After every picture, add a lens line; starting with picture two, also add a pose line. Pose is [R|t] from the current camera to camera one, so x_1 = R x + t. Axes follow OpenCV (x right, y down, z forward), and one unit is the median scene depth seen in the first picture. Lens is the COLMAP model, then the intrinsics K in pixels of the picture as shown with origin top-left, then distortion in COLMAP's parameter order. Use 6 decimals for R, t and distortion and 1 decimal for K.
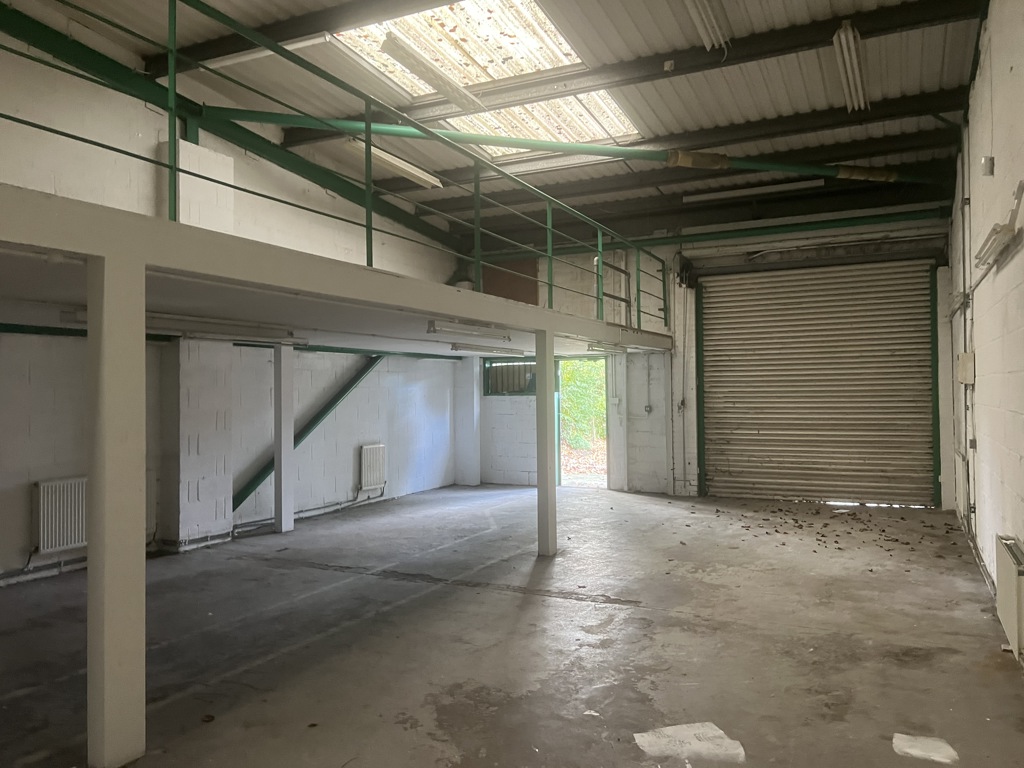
lens RADIAL K [[783.0, 0, 515.2], [0, 783.0, 384.6], [0, 0, 1]] dist [0.036899, -0.018508]
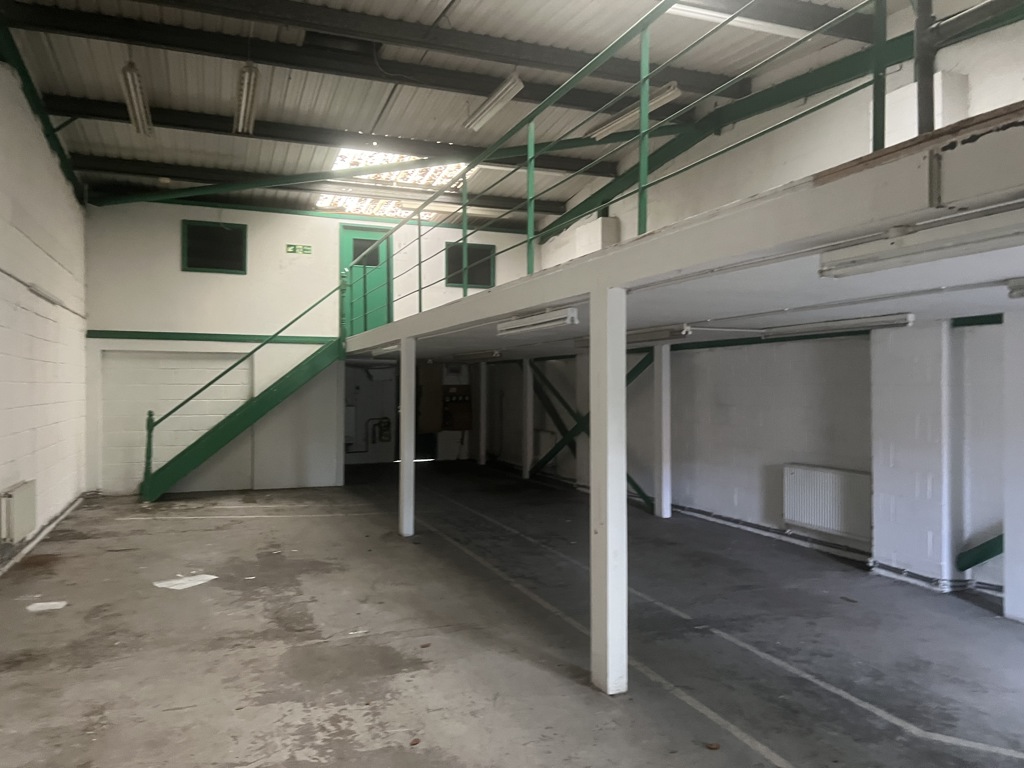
lens RADIAL K [[783.0, 0, 515.2], [0, 783.0, 383.6], [0, 0, 1]] dist [0.036899, -0.018508]
pose [[-0.674569, 0.006037, -0.738187, 0.732230], [0.011931, 0.999925, -0.002726, -0.000383], [0.738116, -0.010646, -0.674590, 1.943535]]
